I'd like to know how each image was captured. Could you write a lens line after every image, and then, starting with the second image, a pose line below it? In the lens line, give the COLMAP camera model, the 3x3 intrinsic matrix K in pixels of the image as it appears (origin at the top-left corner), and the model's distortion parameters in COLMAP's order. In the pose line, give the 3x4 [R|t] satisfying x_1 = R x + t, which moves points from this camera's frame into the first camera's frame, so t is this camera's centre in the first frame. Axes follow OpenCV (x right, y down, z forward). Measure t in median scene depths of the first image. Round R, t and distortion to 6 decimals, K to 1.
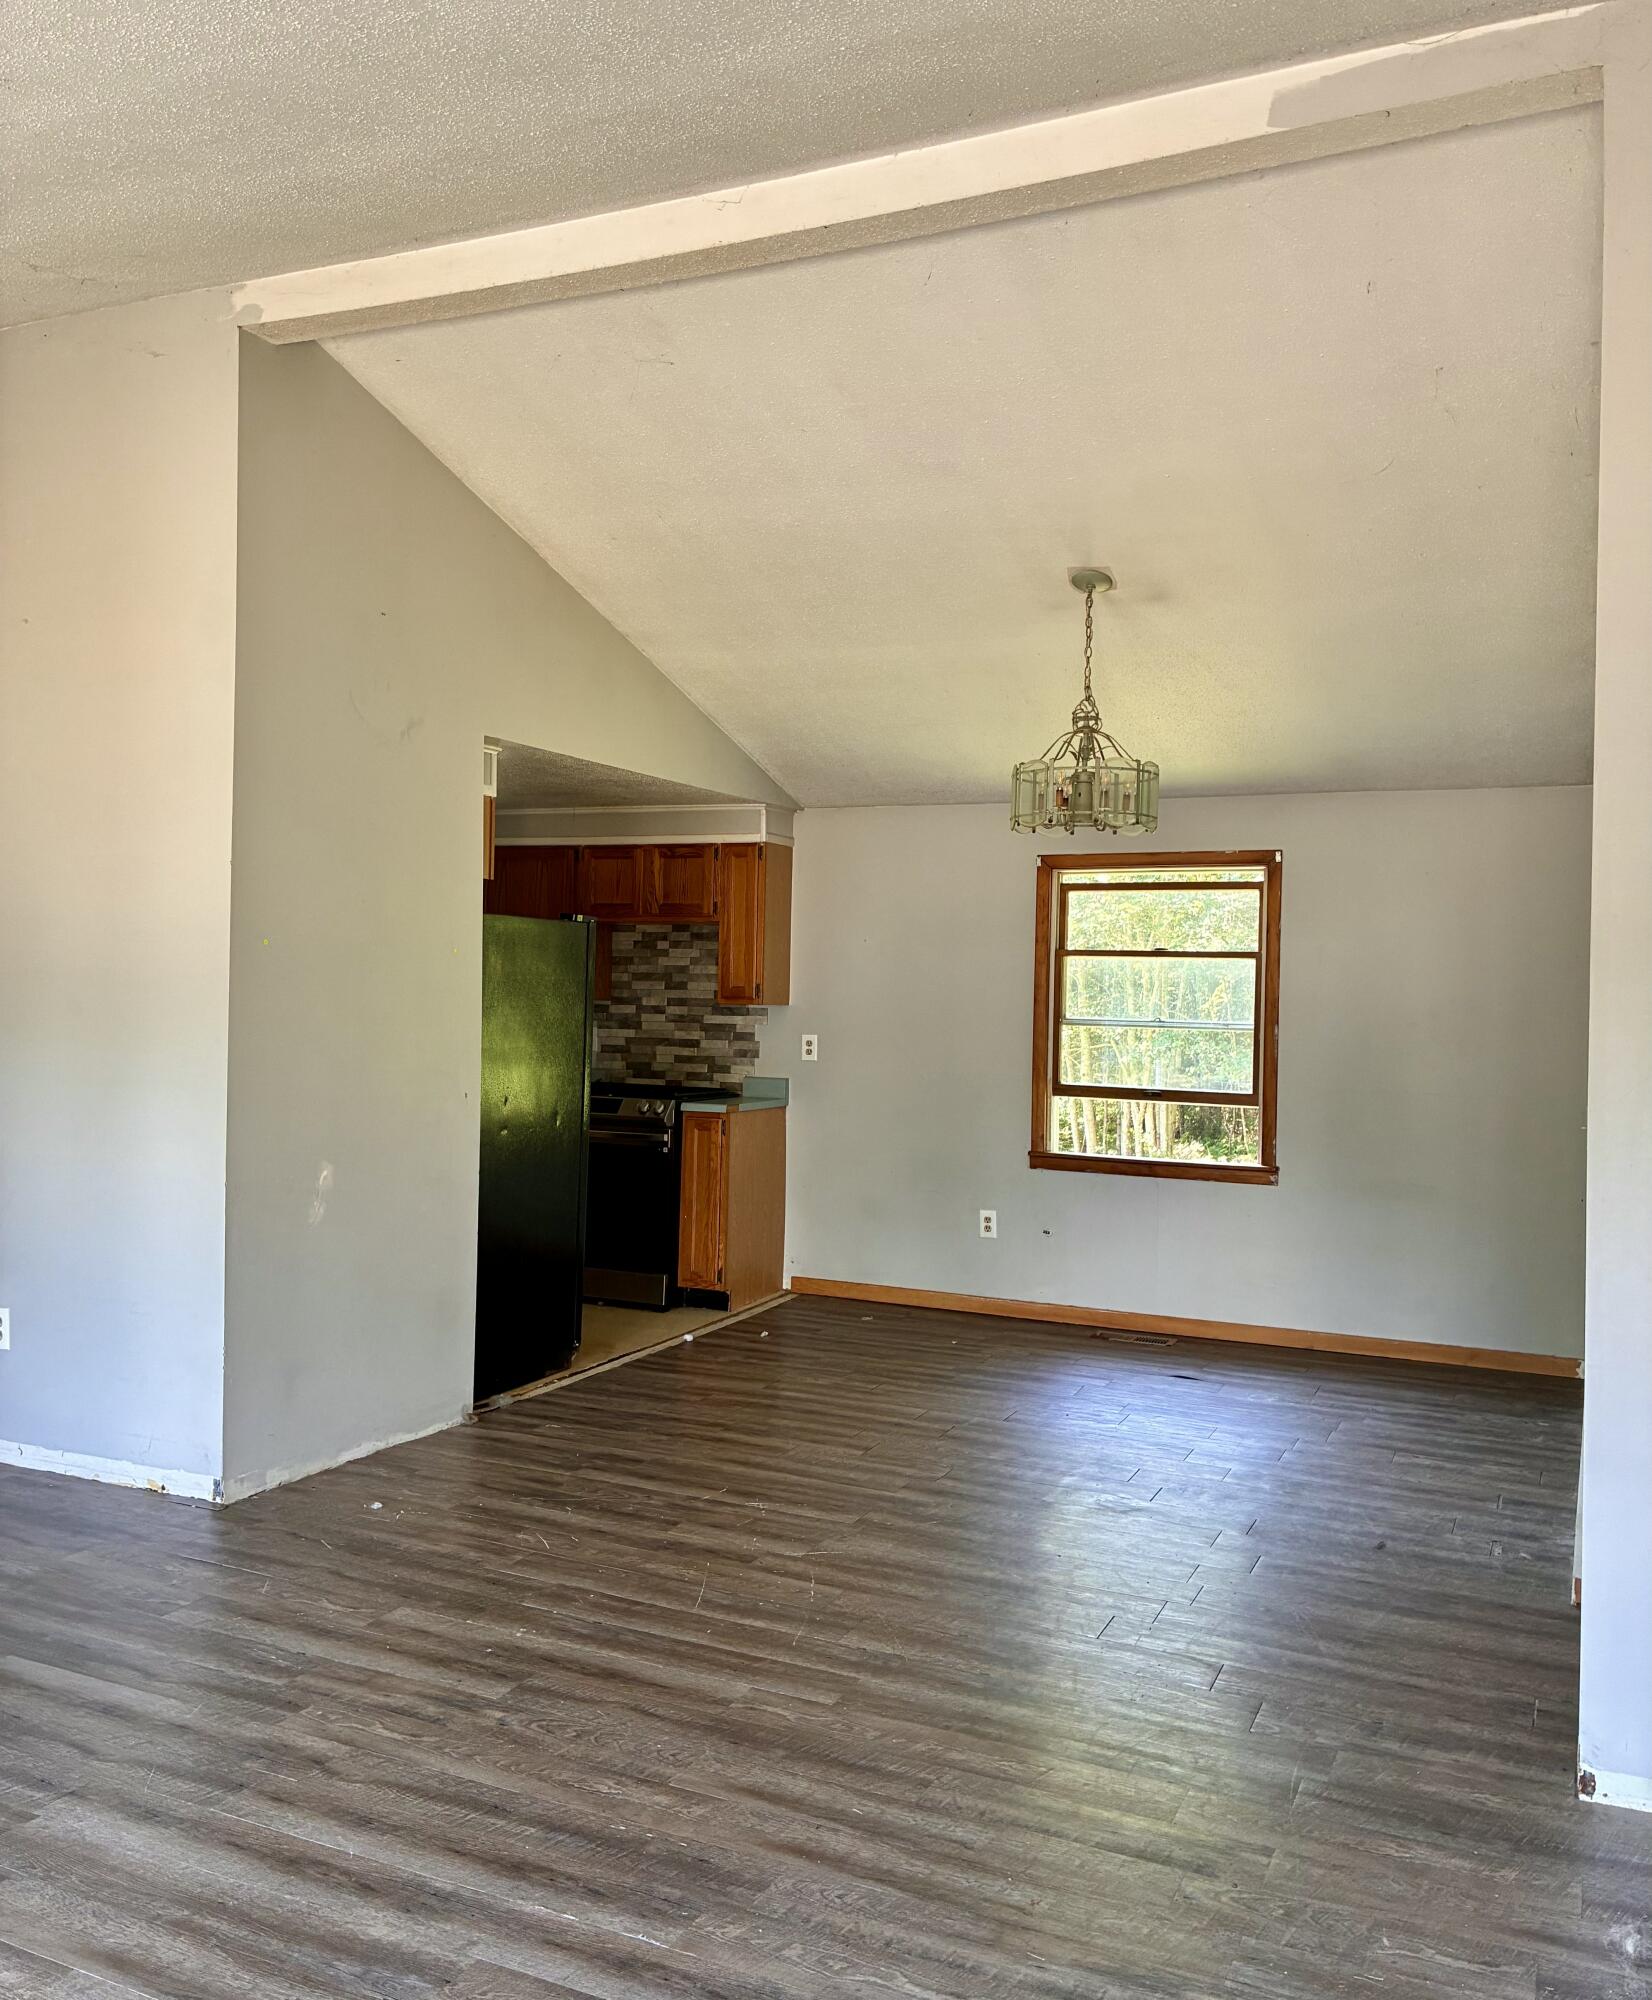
lens RADIAL K [[1677.6, 0, 821.3], [0, 1677.6, 994.5], [0, 0, 1]] dist [0.006071, 0.000250]
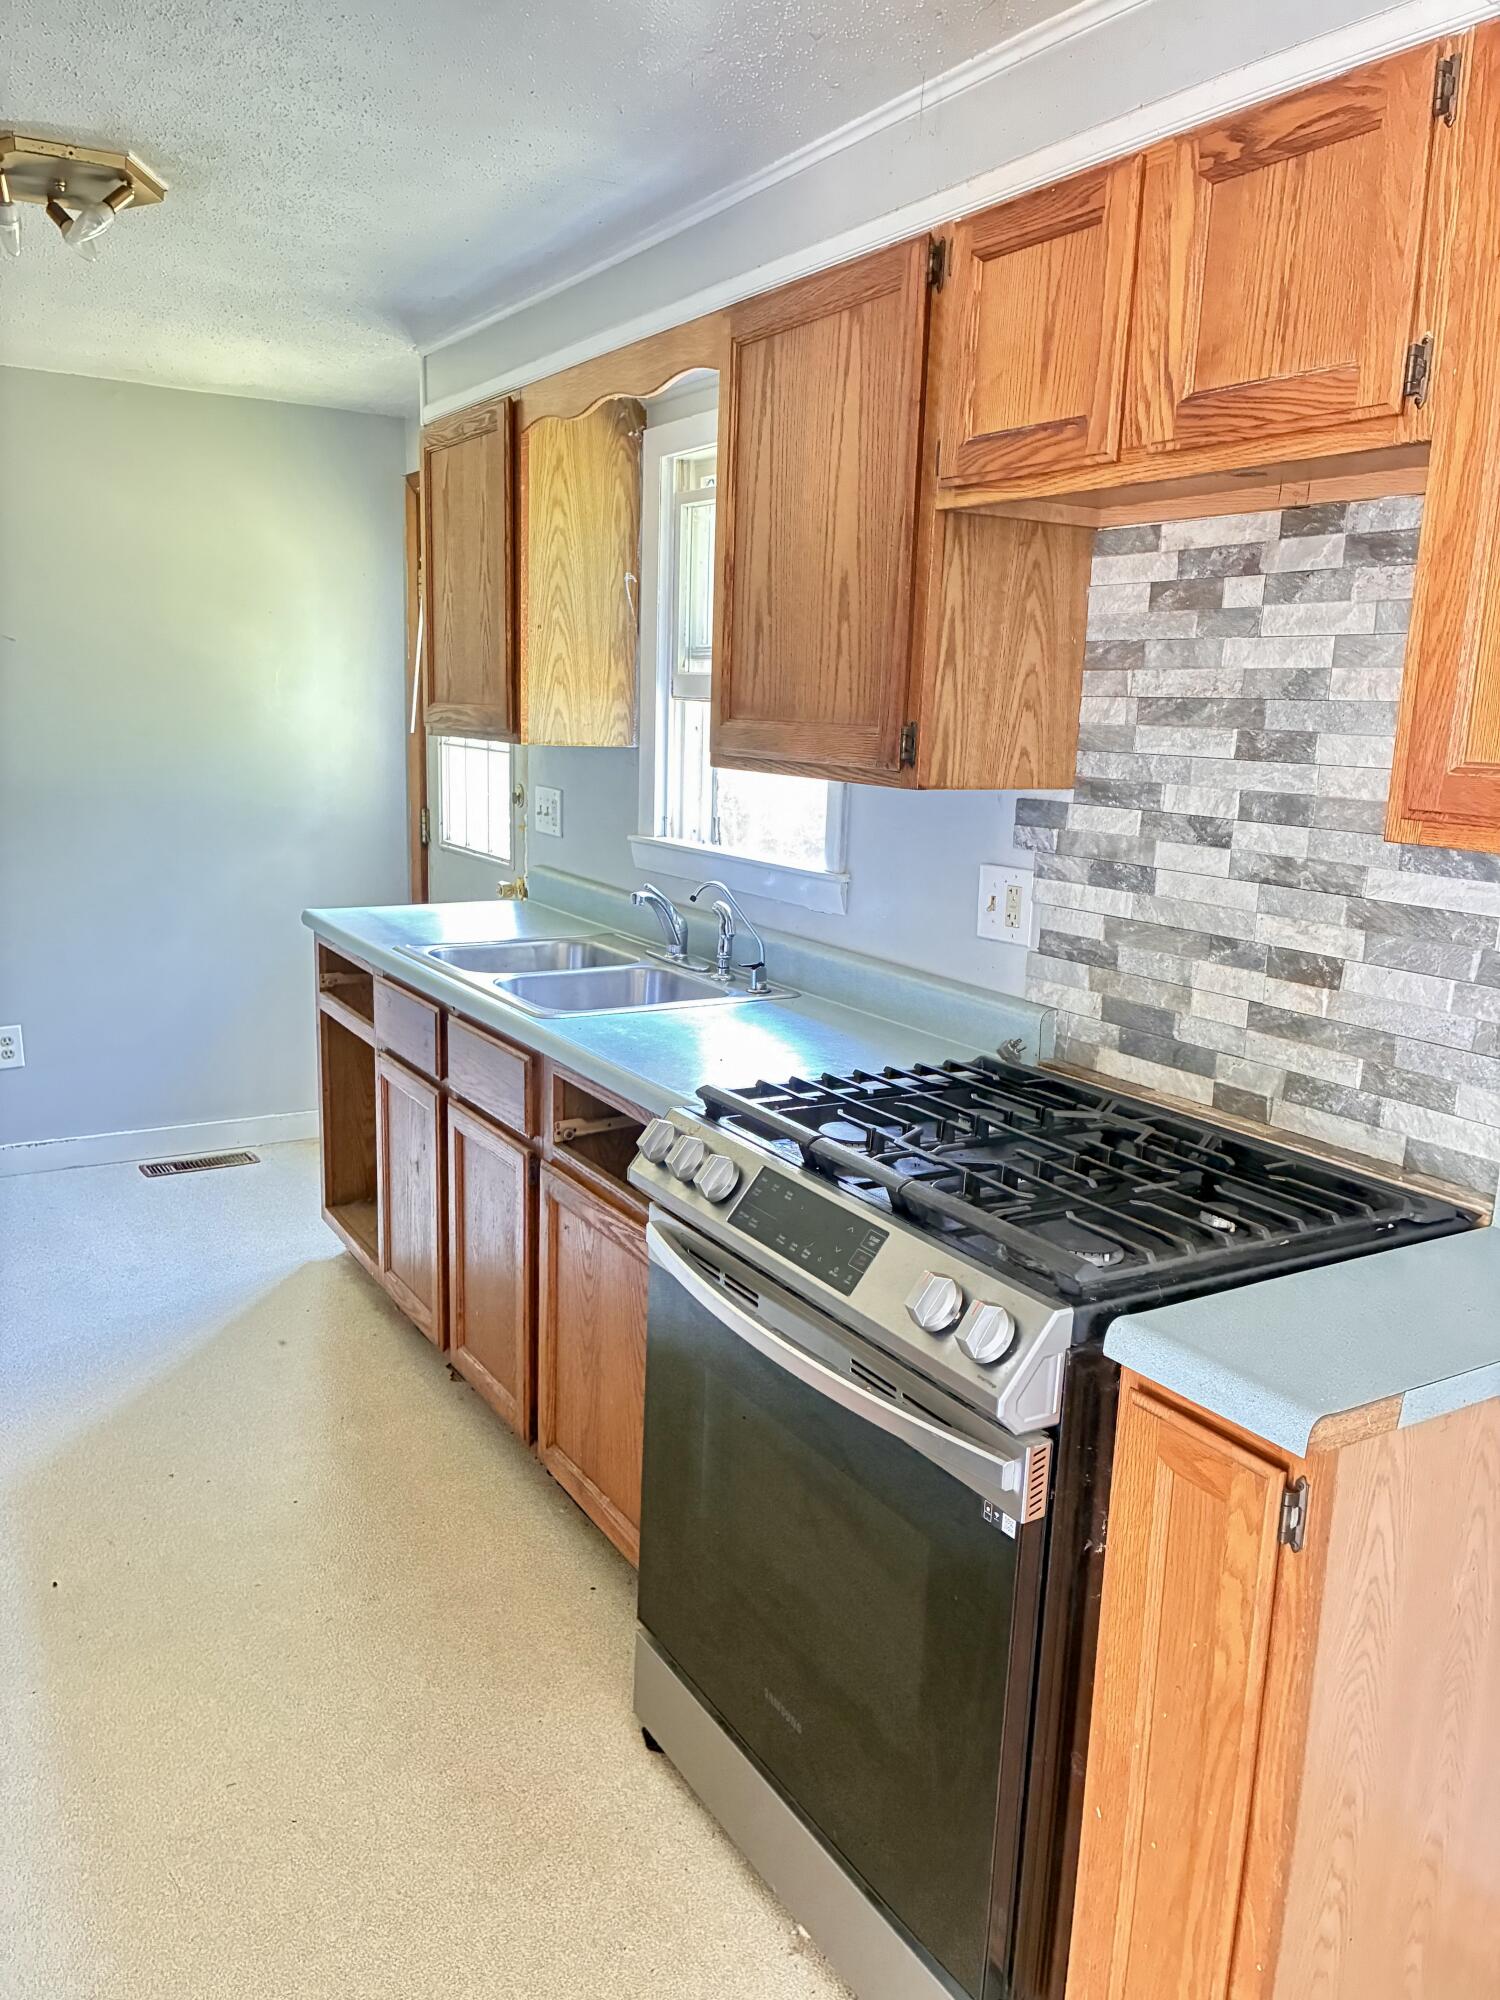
lens RADIAL K [[1516.2, 0, 740.9], [0, 1516.2, 996.5], [0, 0, 1]] dist [0.007350, -0.000113]
pose [[0.825052, 0.114476, -0.553339, -0.018608], [-0.015472, 0.983473, 0.180394, -0.008390], [0.564845, -0.140273, 0.813187, 0.748960]]
